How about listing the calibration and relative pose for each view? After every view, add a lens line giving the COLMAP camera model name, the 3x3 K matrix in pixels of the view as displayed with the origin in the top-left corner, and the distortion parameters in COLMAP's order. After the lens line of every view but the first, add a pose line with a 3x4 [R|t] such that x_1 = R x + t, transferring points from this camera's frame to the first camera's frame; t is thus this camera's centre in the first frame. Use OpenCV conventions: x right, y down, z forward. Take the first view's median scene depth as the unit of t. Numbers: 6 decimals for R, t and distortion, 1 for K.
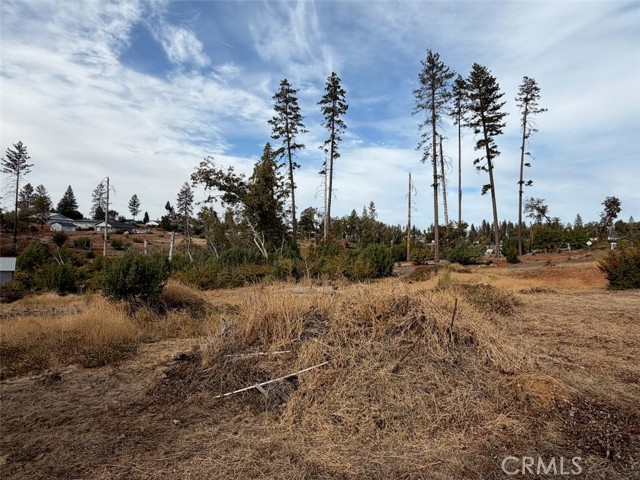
lens RADIAL K [[353.3, 0, 316.5], [0, 353.3, 253.8], [0, 0, 1]] dist [-0.029017, 0.009575]
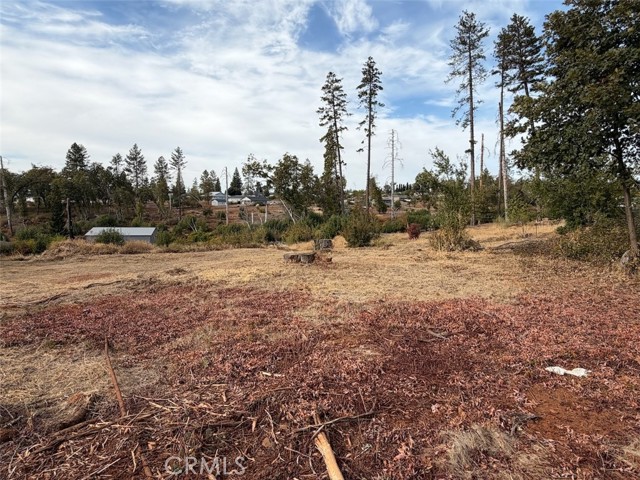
lens RADIAL K [[353.3, 0, 323.8], [0, 353.3, 234.1], [0, 0, 1]] dist [-0.029017, 0.009575]
pose [[0.897540, 0.001974, -0.440930, 0.263419], [0.021142, 0.998647, 0.047507, -0.011777], [0.440427, -0.051961, 0.896284, -0.050802]]
